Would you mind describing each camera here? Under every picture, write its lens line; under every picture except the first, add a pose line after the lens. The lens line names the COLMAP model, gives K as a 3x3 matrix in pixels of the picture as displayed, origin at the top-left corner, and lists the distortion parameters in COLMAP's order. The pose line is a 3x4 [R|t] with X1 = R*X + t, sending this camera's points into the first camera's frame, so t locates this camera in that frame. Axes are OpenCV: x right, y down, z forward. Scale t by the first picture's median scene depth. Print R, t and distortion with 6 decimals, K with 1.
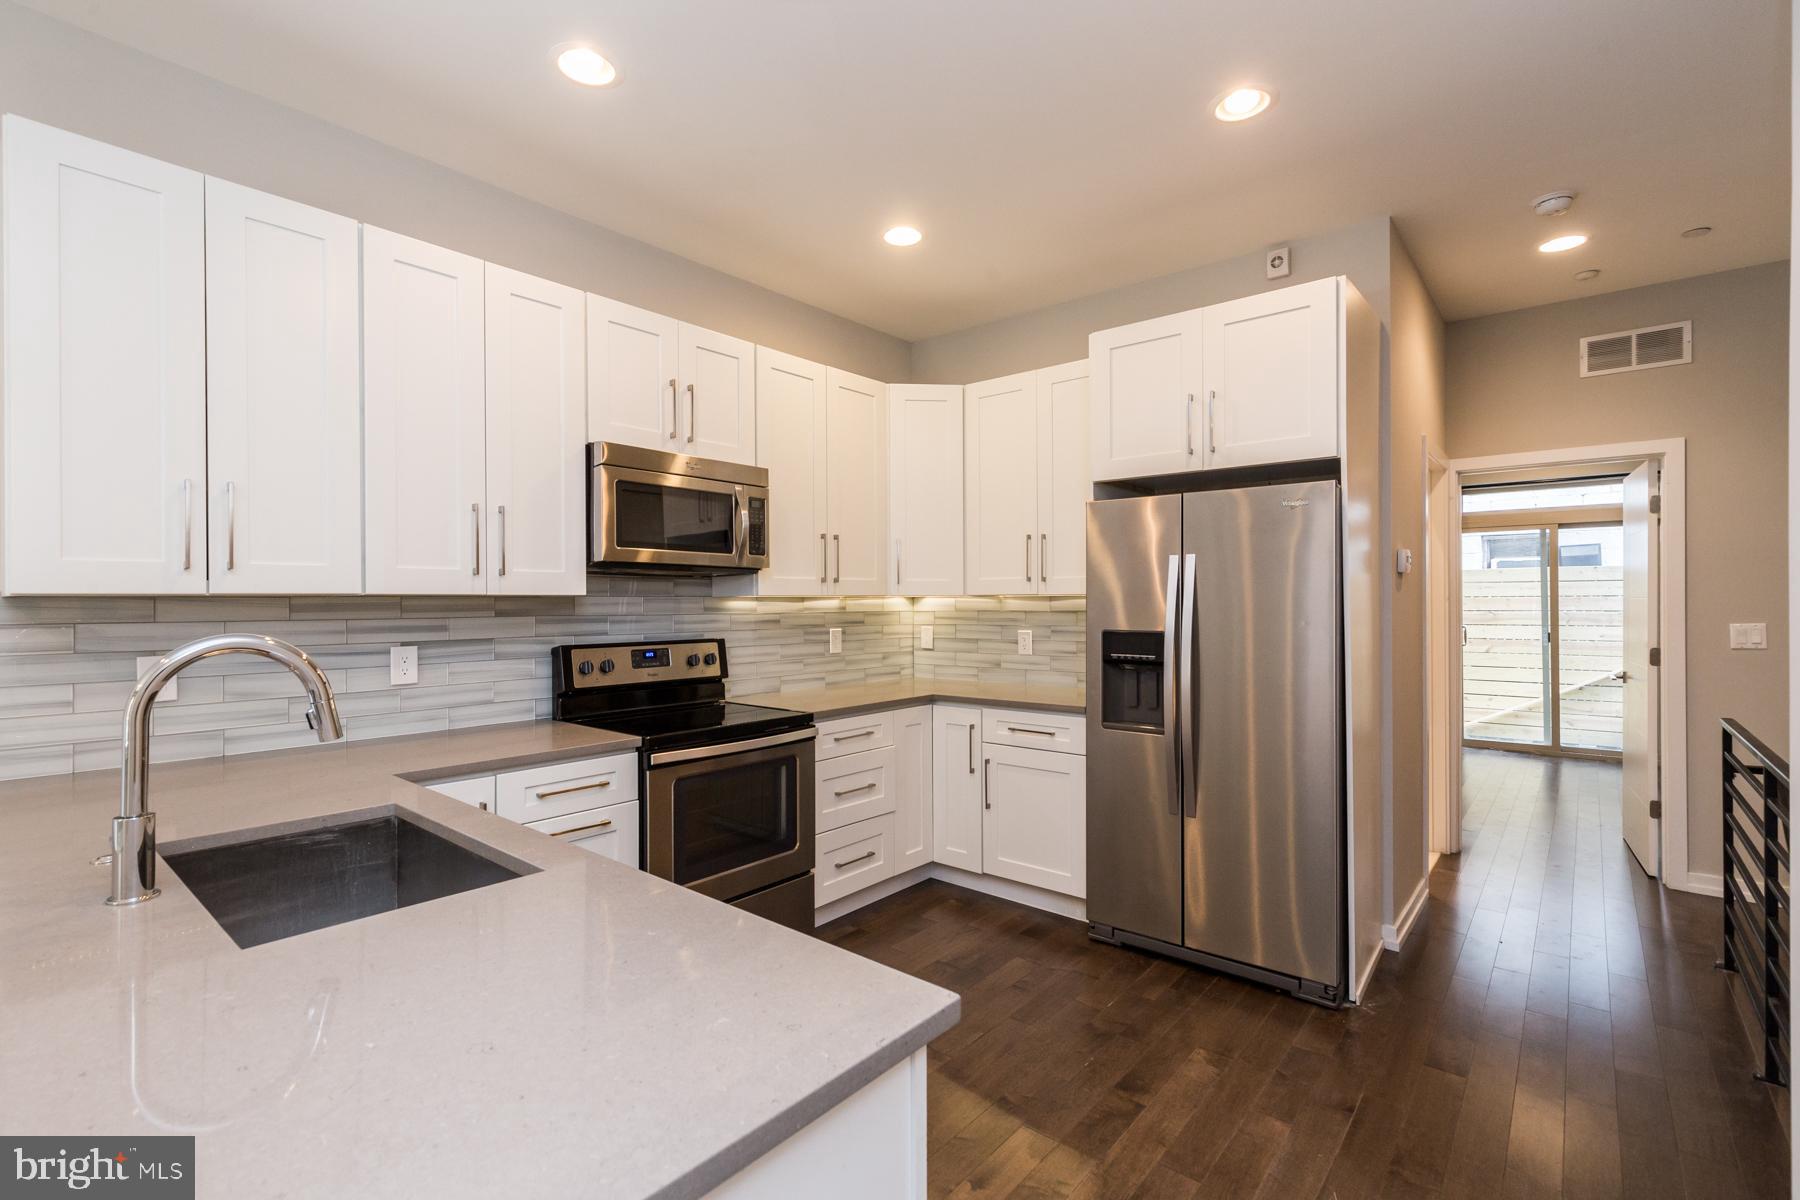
lens RADIAL K [[807.3, 0, 900.0], [0, 807.3, 600.0], [0, 0, 1]] dist [0.002334, 0.000173]
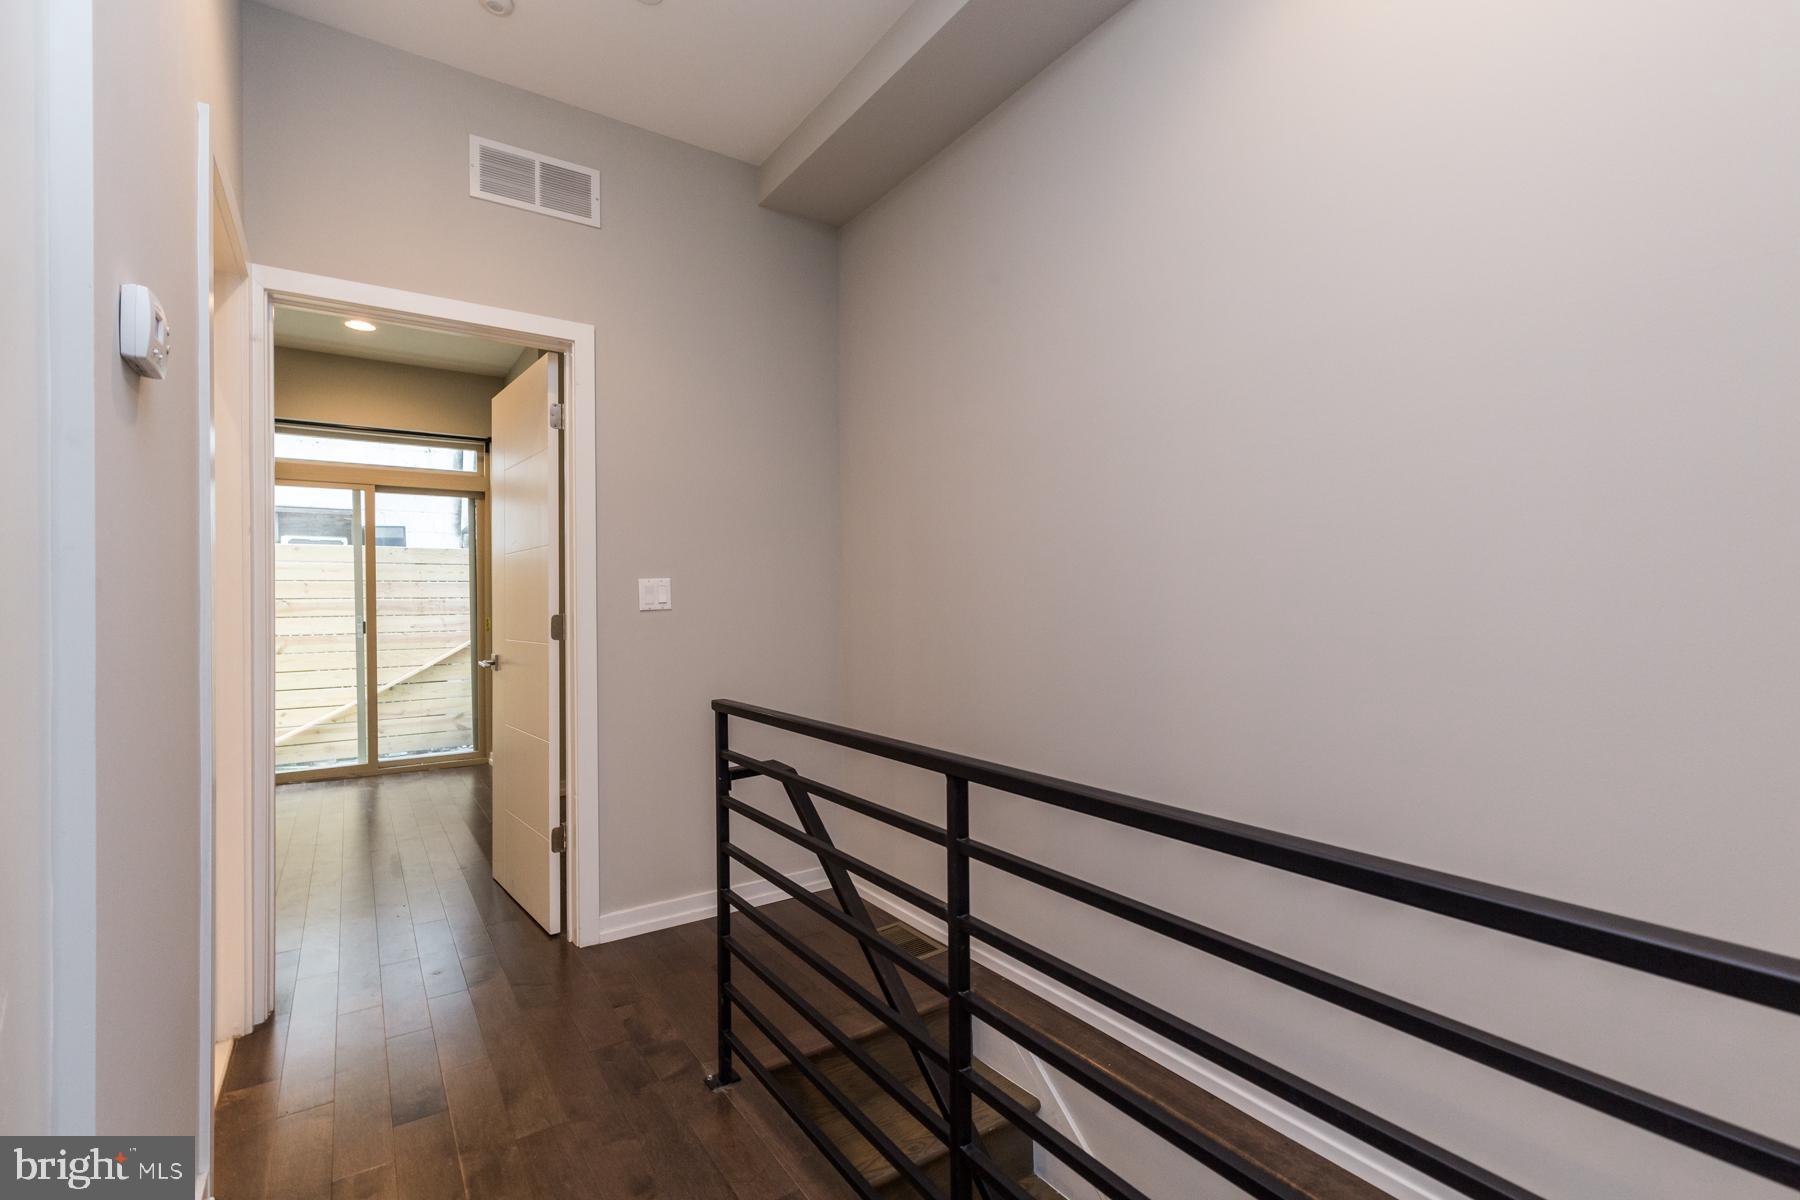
lens RADIAL K [[807.3, 0, 900.0], [0, 807.3, 600.0], [0, 0, 1]] dist [0.002334, 0.000173]
pose [[0.264858, 0.005407, 0.964272, 0.180002], [0.007457, 0.999943, -0.007656, 0.029995], [-0.964259, 0.009218, 0.264803, 0.288650]]
